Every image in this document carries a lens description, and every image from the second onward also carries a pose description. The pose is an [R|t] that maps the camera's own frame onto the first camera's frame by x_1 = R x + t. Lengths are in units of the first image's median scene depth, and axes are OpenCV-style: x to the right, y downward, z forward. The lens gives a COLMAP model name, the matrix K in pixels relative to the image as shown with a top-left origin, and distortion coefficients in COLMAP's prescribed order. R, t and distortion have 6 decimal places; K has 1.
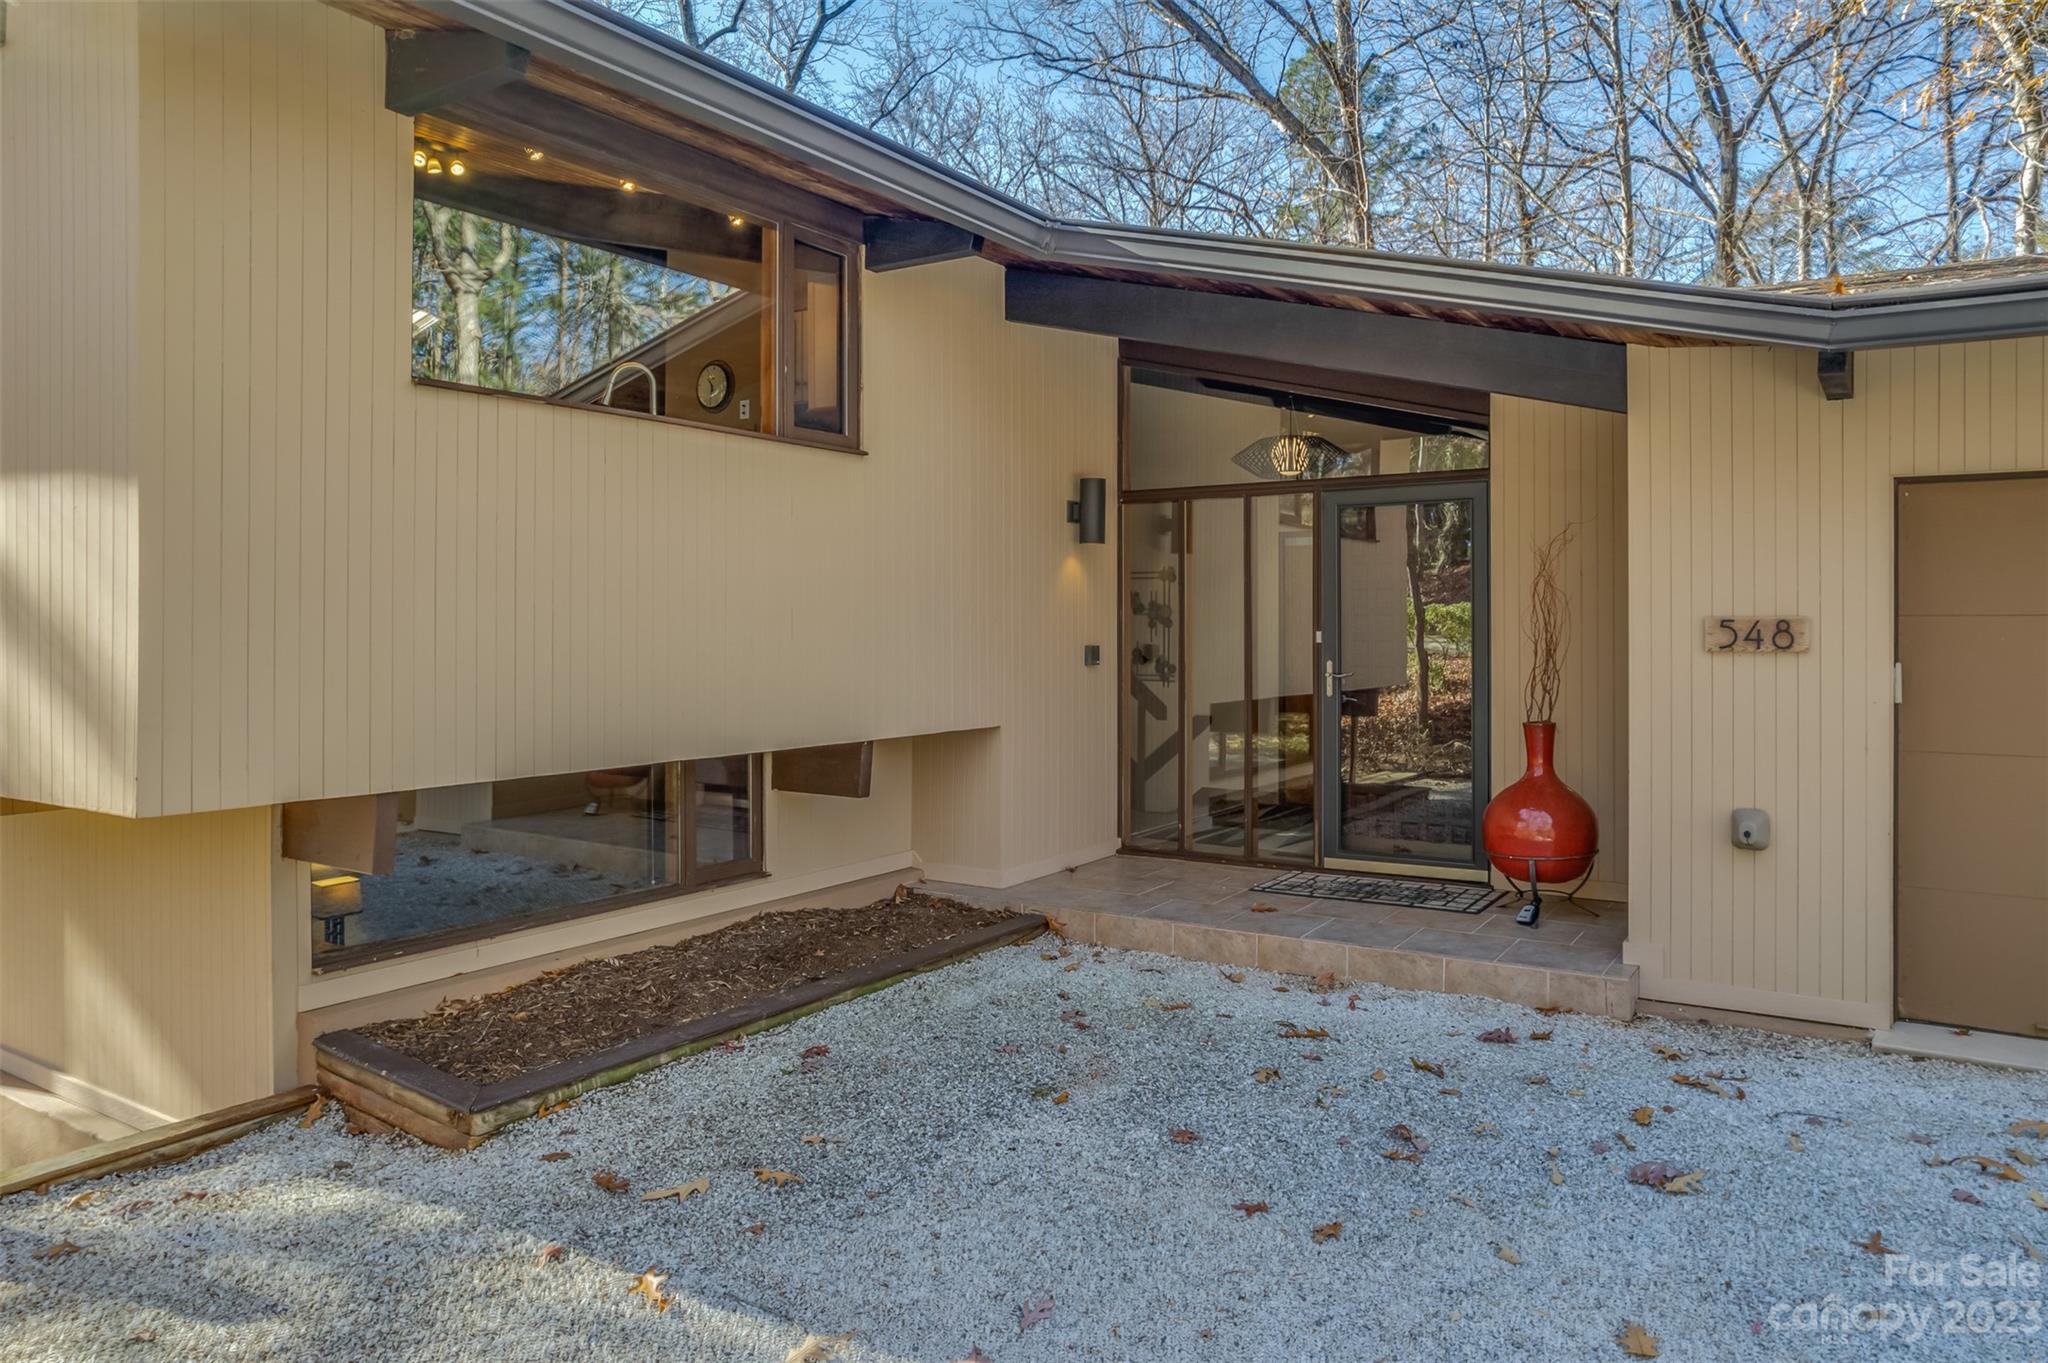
lens RADIAL K [[1393.4, 0, 1046.9], [0, 1393.4, 642.4], [0, 0, 1]] dist [-0.034626, 0.019289]
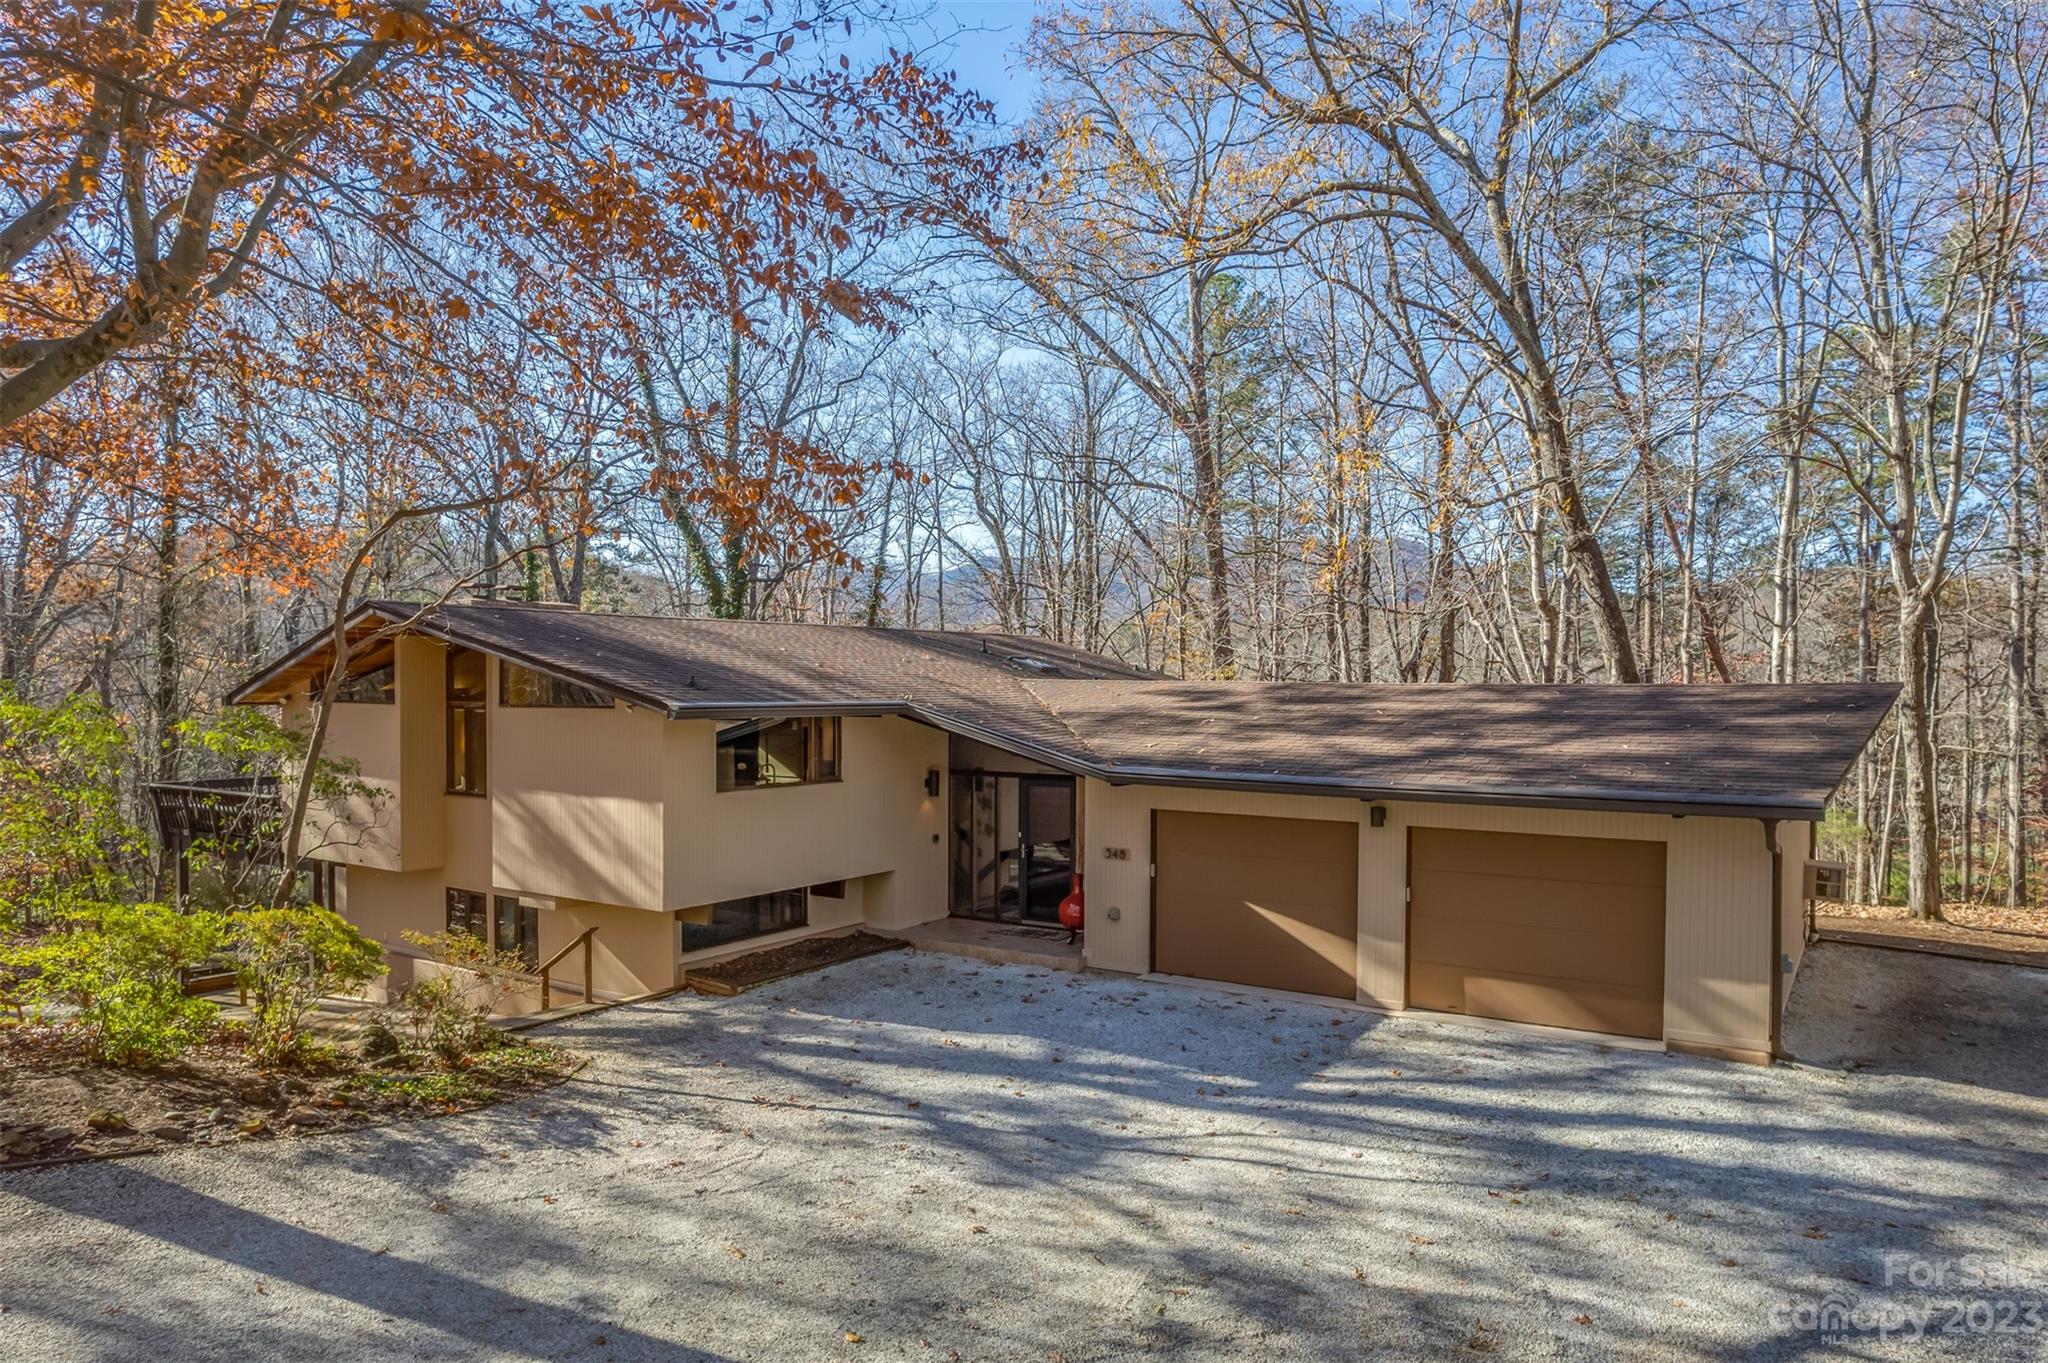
lens RADIAL K [[1393.4, 0, 1015.1], [0, 1393.4, 691.5], [0, 0, 1]] dist [-0.034626, 0.019289]
pose [[0.999694, 0.002131, -0.024654, 0.346428], [-0.002095, 0.999997, 0.001514, -0.376725], [0.024657, -0.001462, 0.999695, -2.189344]]
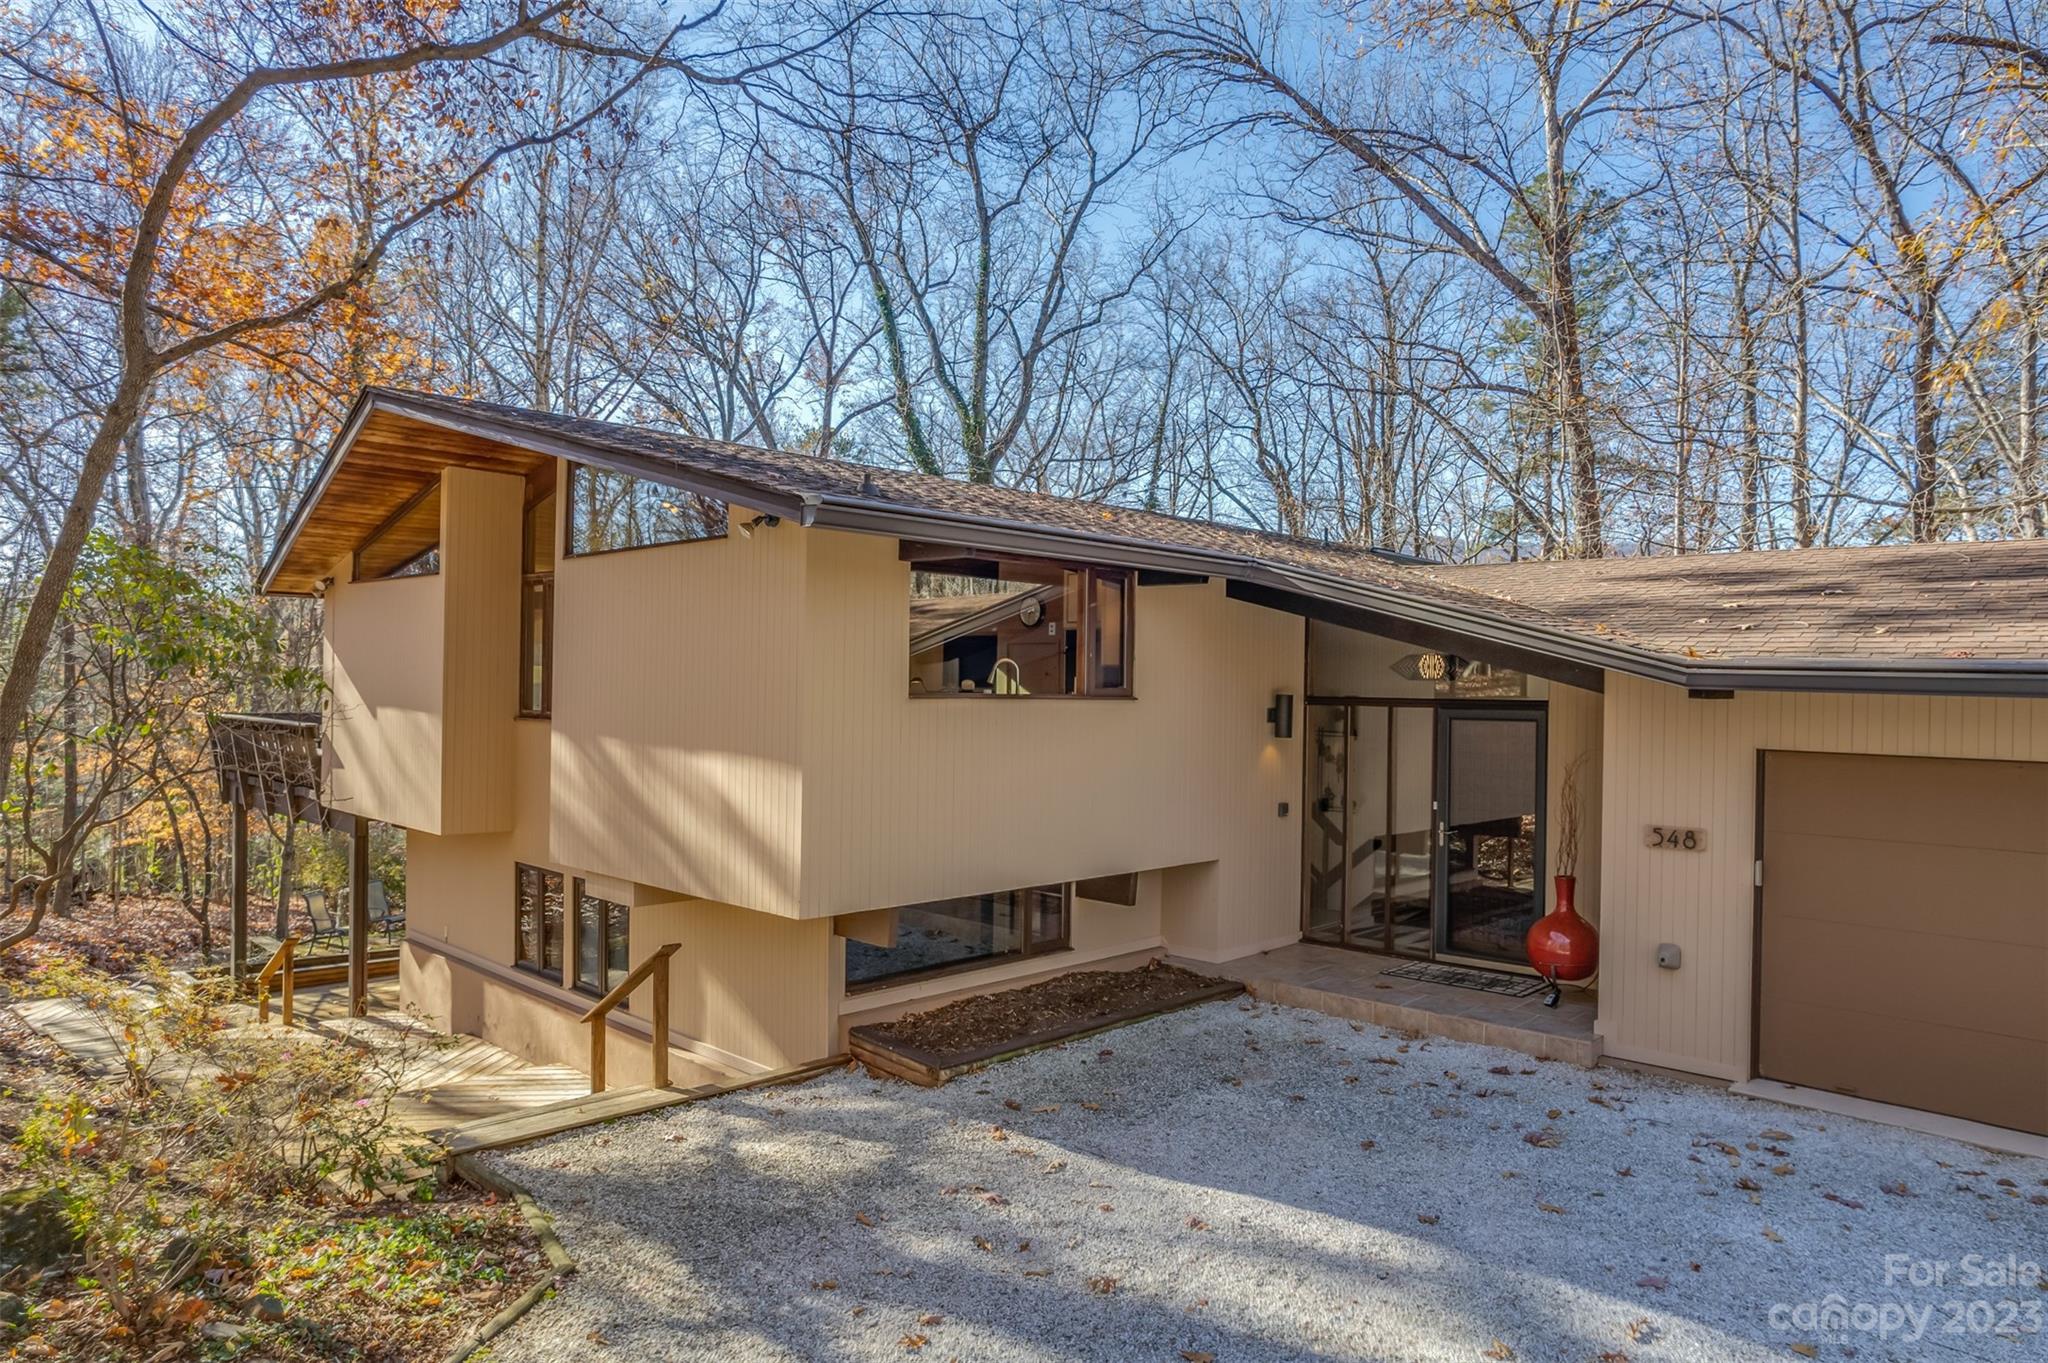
lens RADIAL K [[1393.4, 0, 1029.2], [0, 1393.4, 687.6], [0, 0, 1]] dist [-0.034626, 0.019289]
pose [[0.981259, 0.015984, -0.192030, 0.070921], [-0.016180, 0.999869, 0.000546, -0.168141], [0.192013, 0.002572, 0.981389, -0.740289]]
